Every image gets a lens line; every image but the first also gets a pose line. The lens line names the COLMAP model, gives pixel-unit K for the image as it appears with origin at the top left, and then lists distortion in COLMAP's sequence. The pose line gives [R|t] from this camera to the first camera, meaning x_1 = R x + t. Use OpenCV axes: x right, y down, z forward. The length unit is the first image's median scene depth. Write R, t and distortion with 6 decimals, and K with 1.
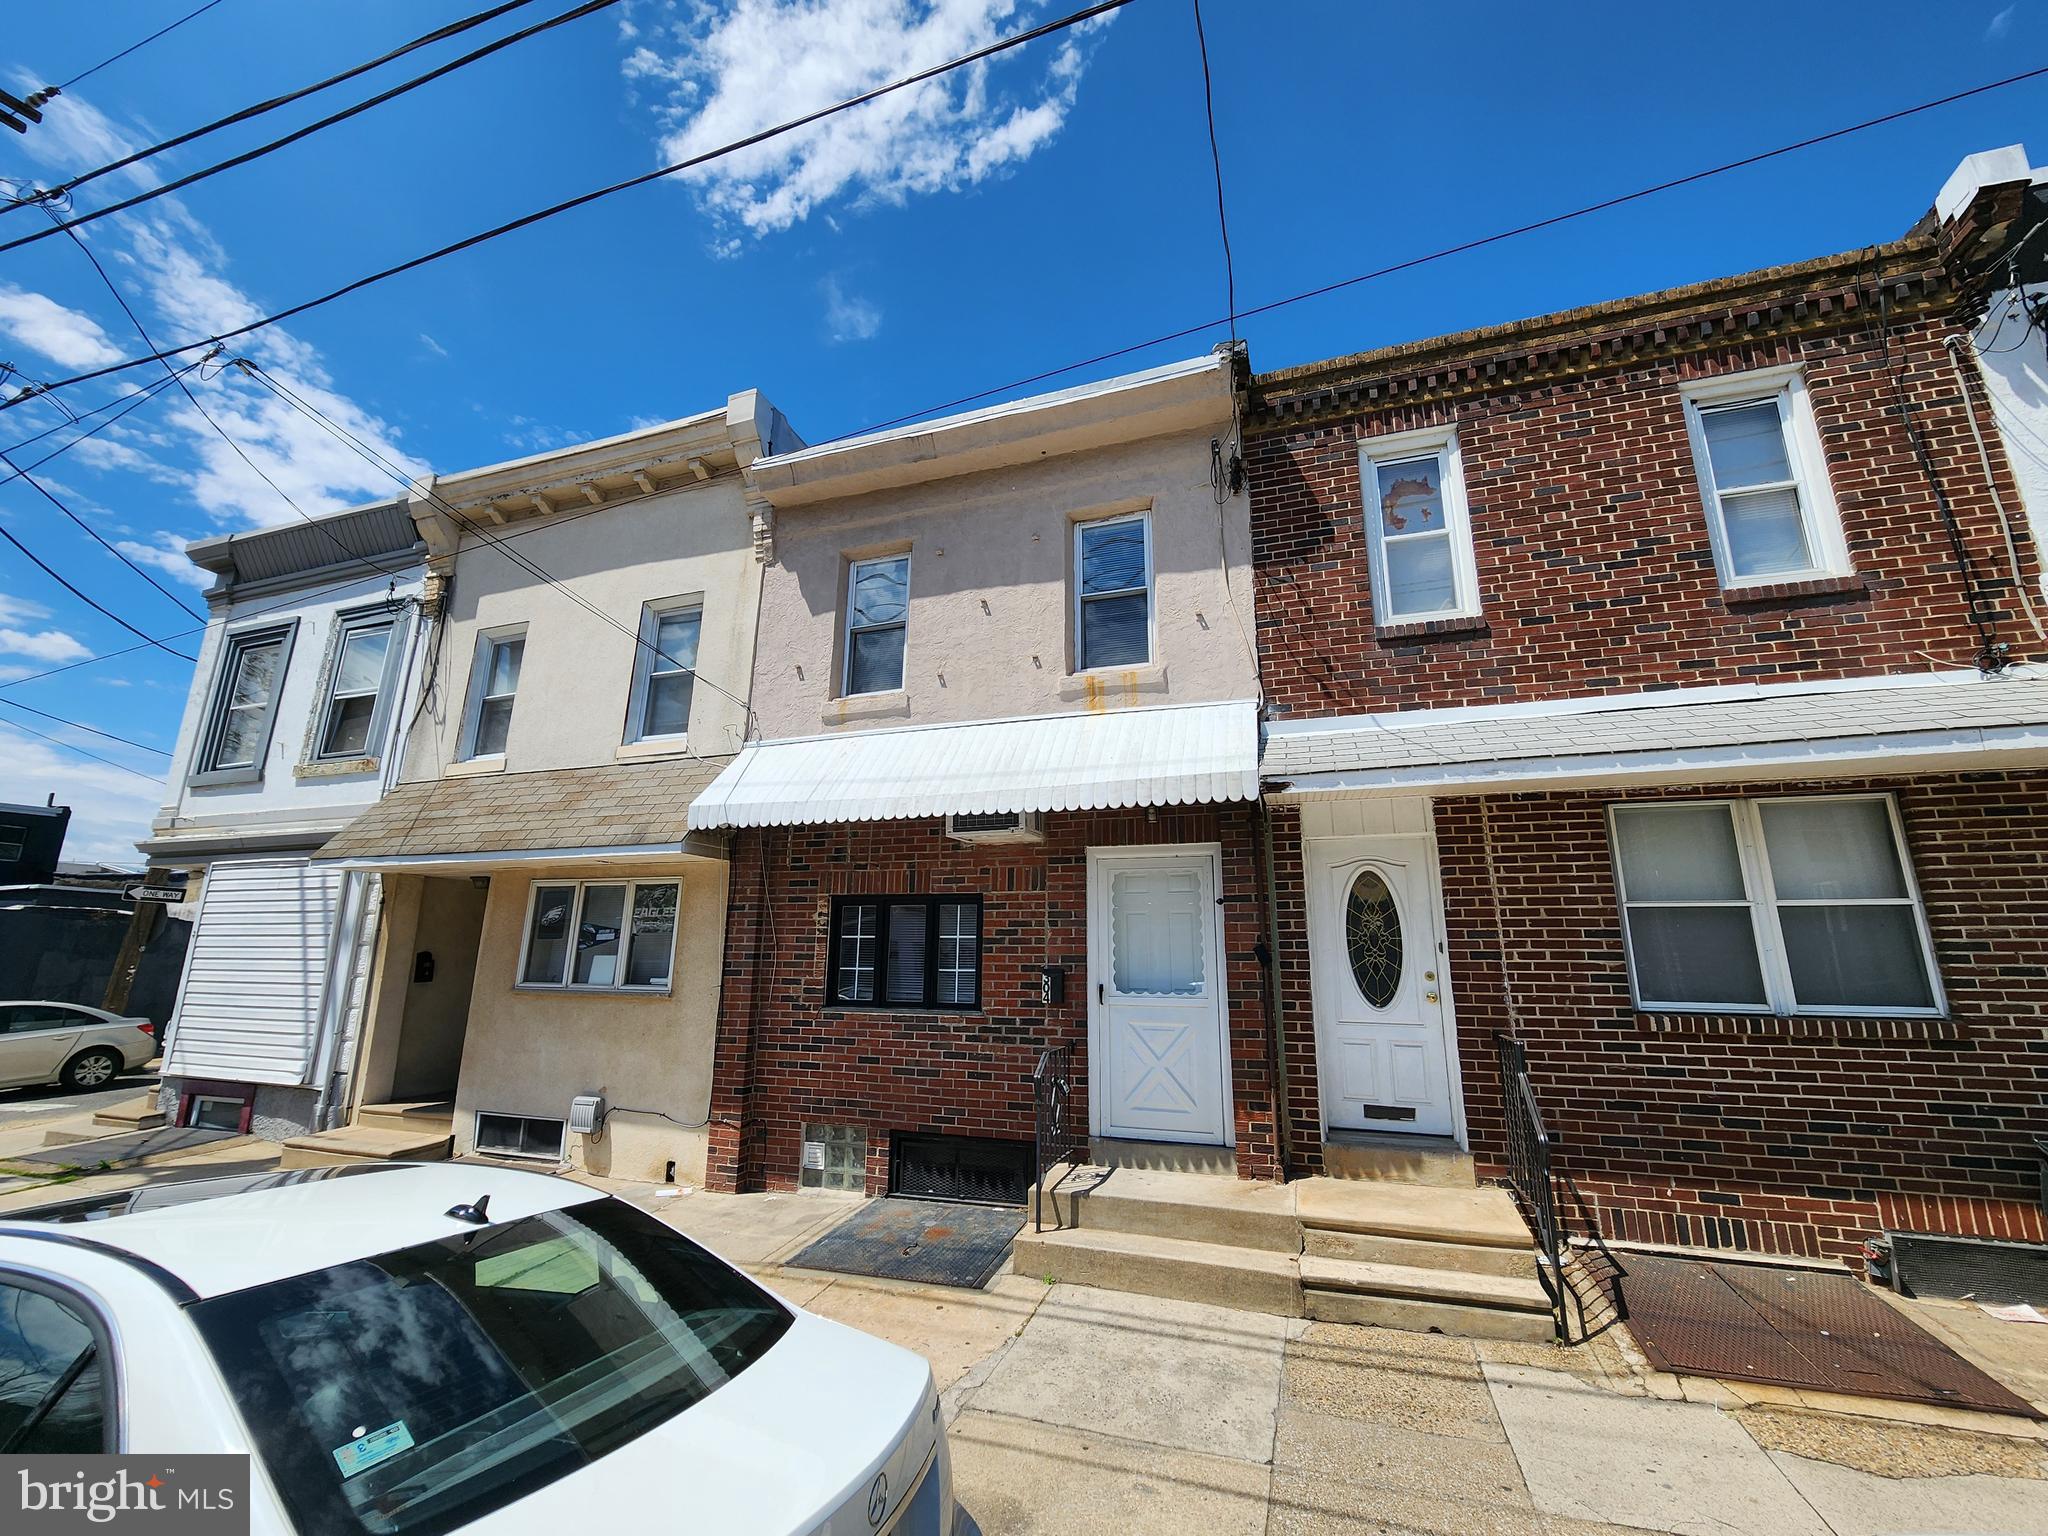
lens RADIAL K [[845.7, 0, 1015.1], [0, 845.7, 763.8], [0, 0, 1]] dist [-0.004100, 0.000090]
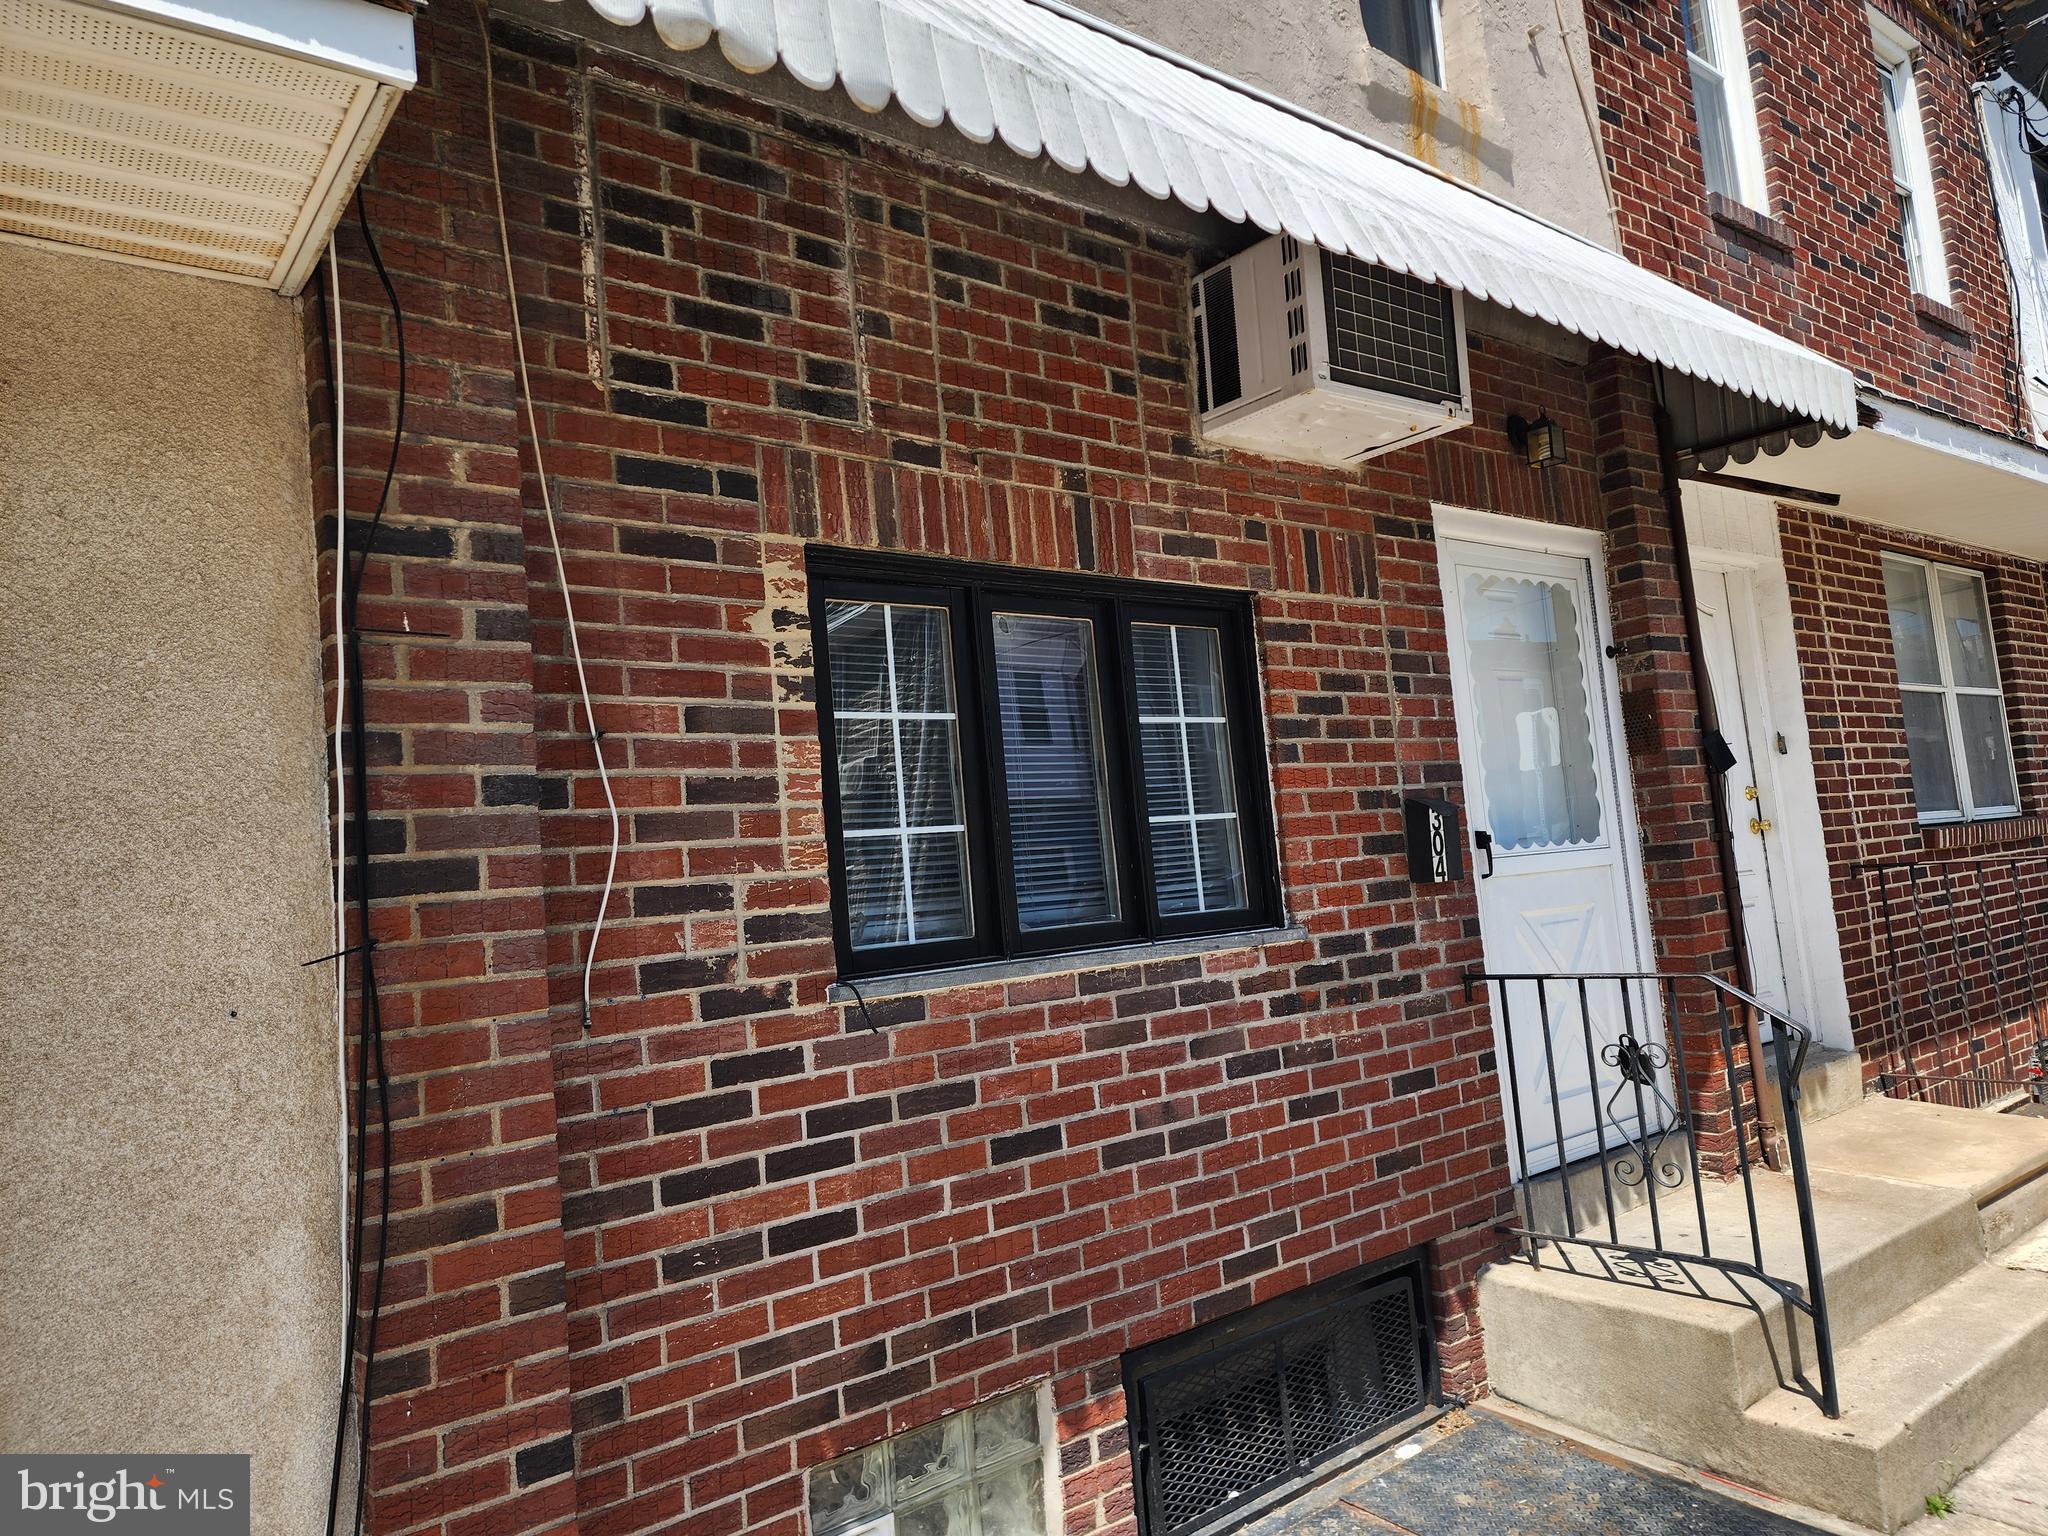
lens RADIAL K [[1348.1, 0, 1024.0], [0, 1348.1, 768.0], [0, 0, 1]] dist [0.099784, -0.093841]
pose [[0.540115, 0.016046, 0.841439, -0.537744], [-0.110204, 0.992558, 0.051811, 0.200500], [-0.834345, -0.120714, 0.537863, 0.757802]]
